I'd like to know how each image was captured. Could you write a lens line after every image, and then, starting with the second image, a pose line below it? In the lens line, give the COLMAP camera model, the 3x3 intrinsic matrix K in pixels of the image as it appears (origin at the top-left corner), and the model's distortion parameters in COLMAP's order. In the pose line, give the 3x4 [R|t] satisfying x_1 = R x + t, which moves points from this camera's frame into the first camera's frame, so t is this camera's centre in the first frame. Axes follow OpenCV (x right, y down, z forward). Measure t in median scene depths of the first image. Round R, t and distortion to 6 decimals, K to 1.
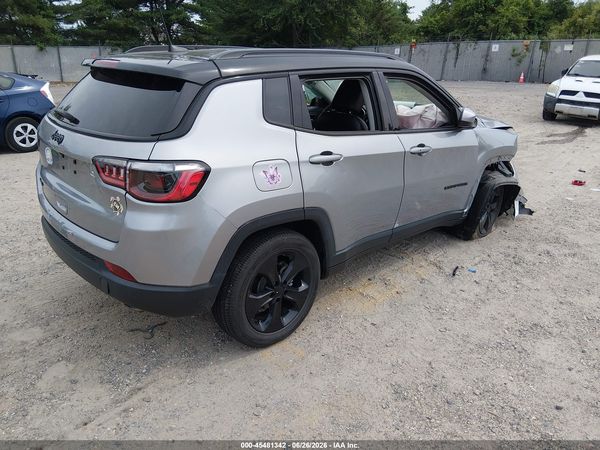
lens RADIAL K [[451.3, 0, 300.0], [0, 451.3, 225.0], [0, 0, 1]] dist [0.054606, -0.084246]
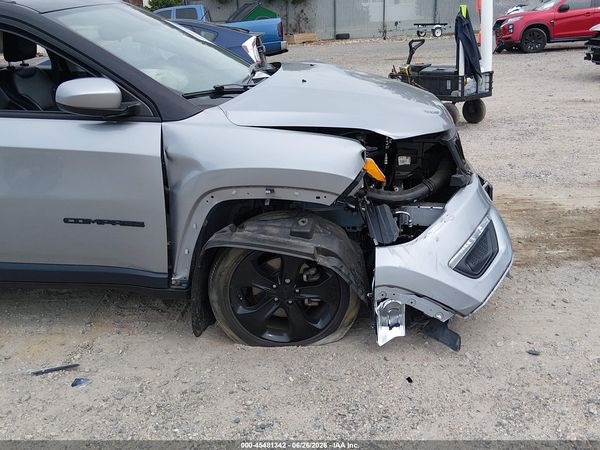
lens RADIAL K [[582.9, 0, 302.0], [0, 582.9, 236.9], [0, 0, 1]] dist [0.100214, -0.219100]
pose [[0.657896, 0.226858, -0.718128, 1.167853], [-0.201571, 0.971805, 0.122331, -0.235616], [0.725632, 0.064273, 0.685075, 0.807753]]
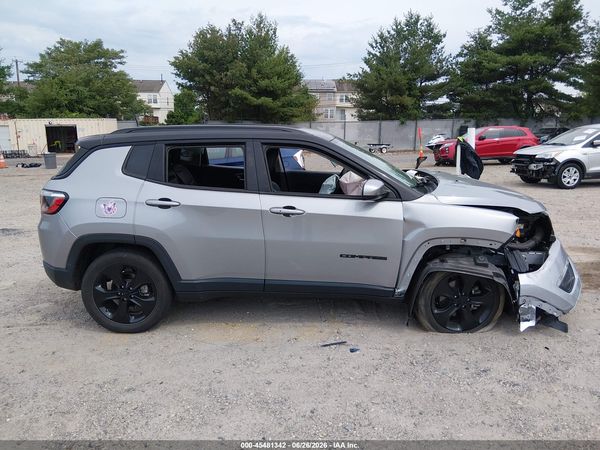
lens RADIAL K [[451.3, 0, 300.0], [0, 451.3, 225.0], [0, 0, 1]] dist [0.054606, -0.084246]
pose [[0.708414, 0.124537, -0.694723, 1.041155], [-0.221851, 0.973710, -0.051674, -0.085629], [0.670024, 0.190731, 0.717418, 0.263227]]
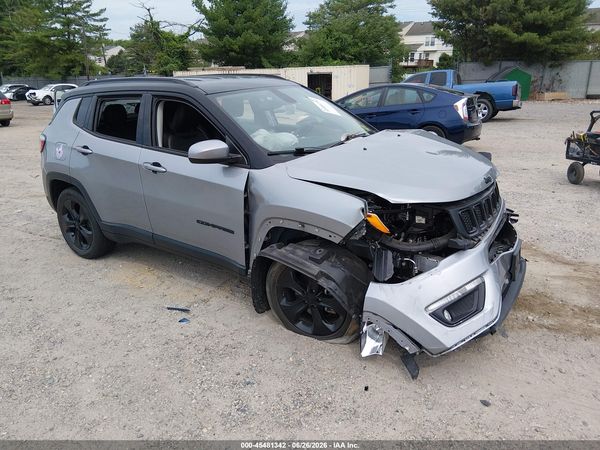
lens RADIAL K [[445.3, 0, 301.3], [0, 445.3, 232.1], [0, 0, 1]] dist [0.044052, -0.069986]
pose [[0.205298, 0.297277, -0.932458, 1.353864], [-0.304651, 0.924829, 0.227770, -0.369426], [0.930075, 0.237314, 0.280432, 1.069029]]
